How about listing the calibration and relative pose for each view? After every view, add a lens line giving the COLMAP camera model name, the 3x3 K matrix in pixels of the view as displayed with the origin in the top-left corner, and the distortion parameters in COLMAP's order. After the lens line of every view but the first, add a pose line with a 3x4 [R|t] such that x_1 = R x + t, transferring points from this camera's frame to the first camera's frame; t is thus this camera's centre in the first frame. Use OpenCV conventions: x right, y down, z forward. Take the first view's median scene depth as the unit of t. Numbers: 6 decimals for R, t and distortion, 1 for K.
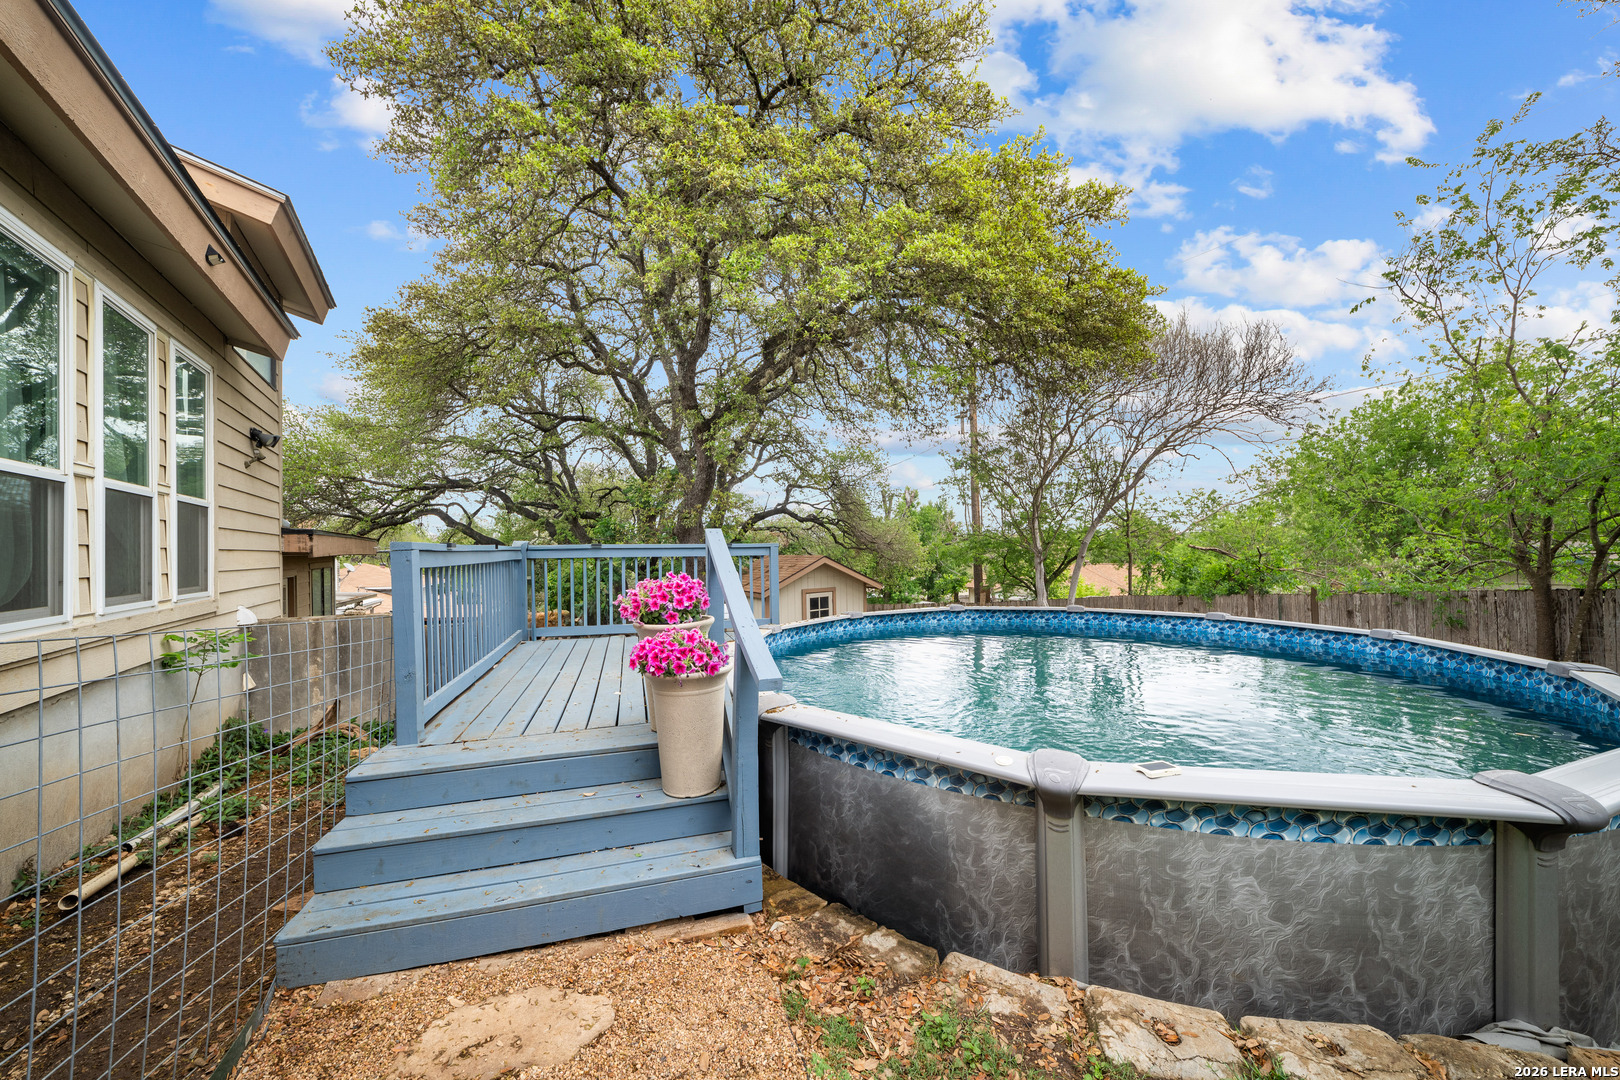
lens RADIAL K [[564.3, 0, 811.9], [0, 564.3, 545.3], [0, 0, 1]] dist [-0.005172, -0.001829]
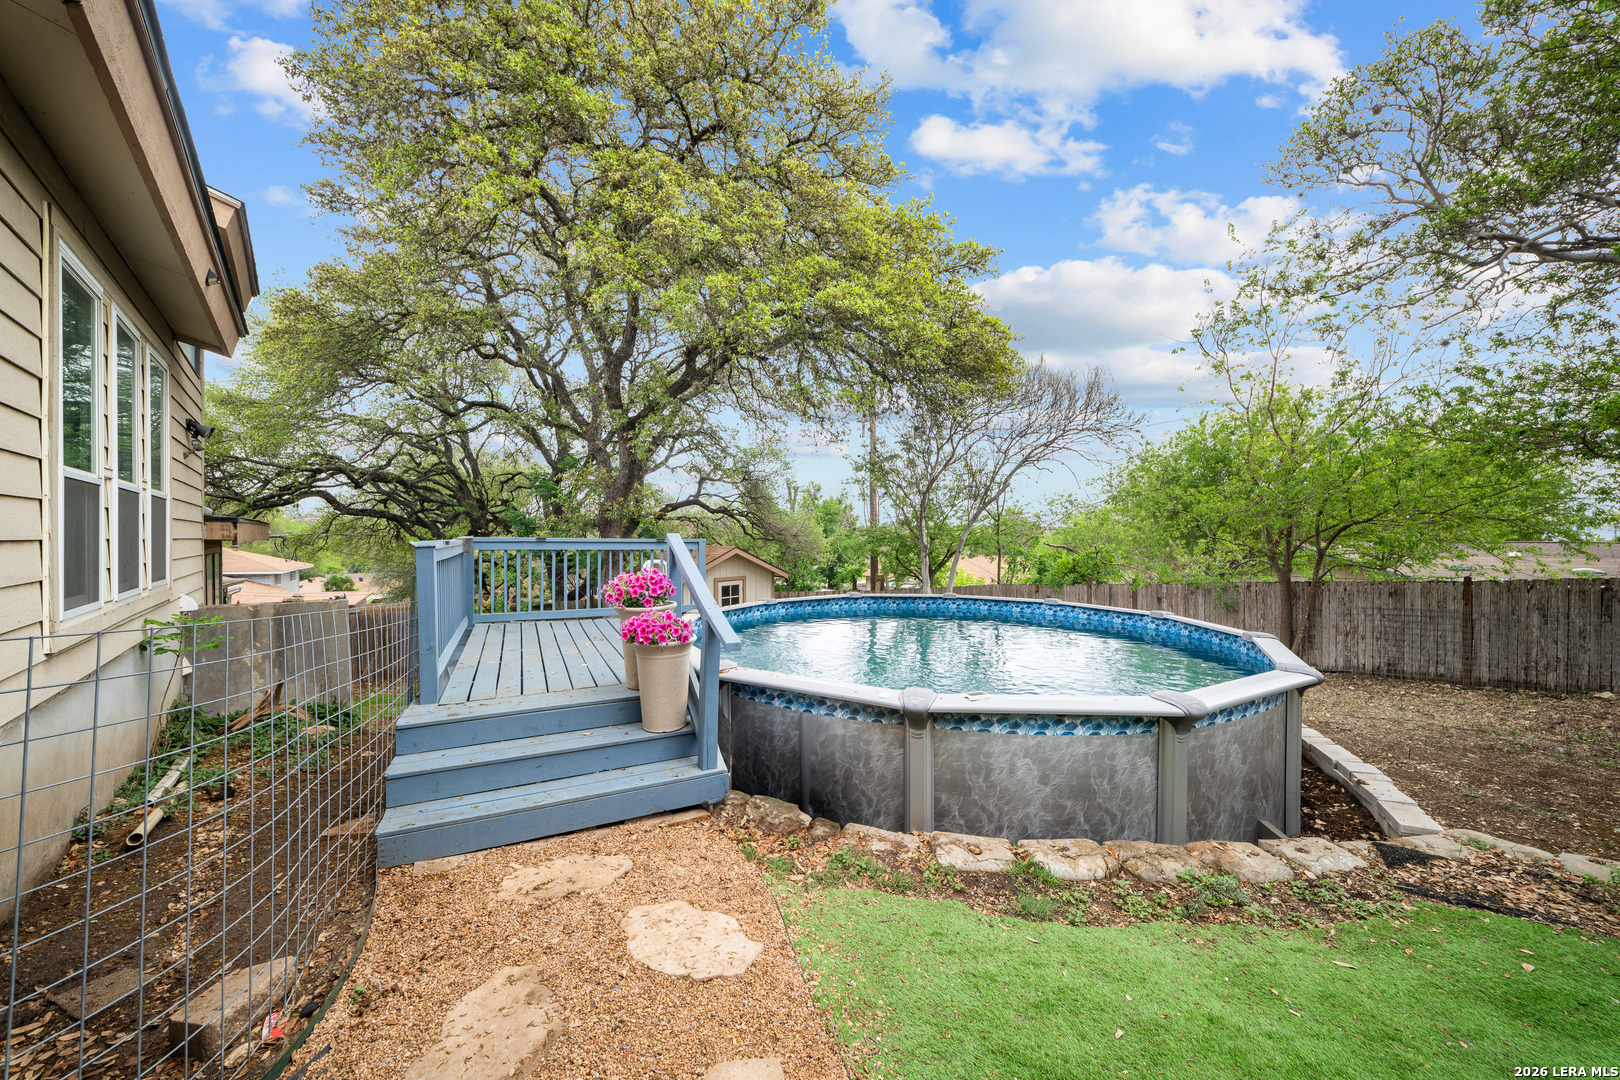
lens RADIAL K [[564.3, 0, 803.3], [0, 564.3, 534.6], [0, 0, 1]] dist [-0.005172, -0.001829]
pose [[0.987293, 0.017005, 0.157998, -0.046336], [-0.017559, 0.999844, 0.002111, -0.018995], [-0.157937, -0.004859, 0.987437, -0.174949]]
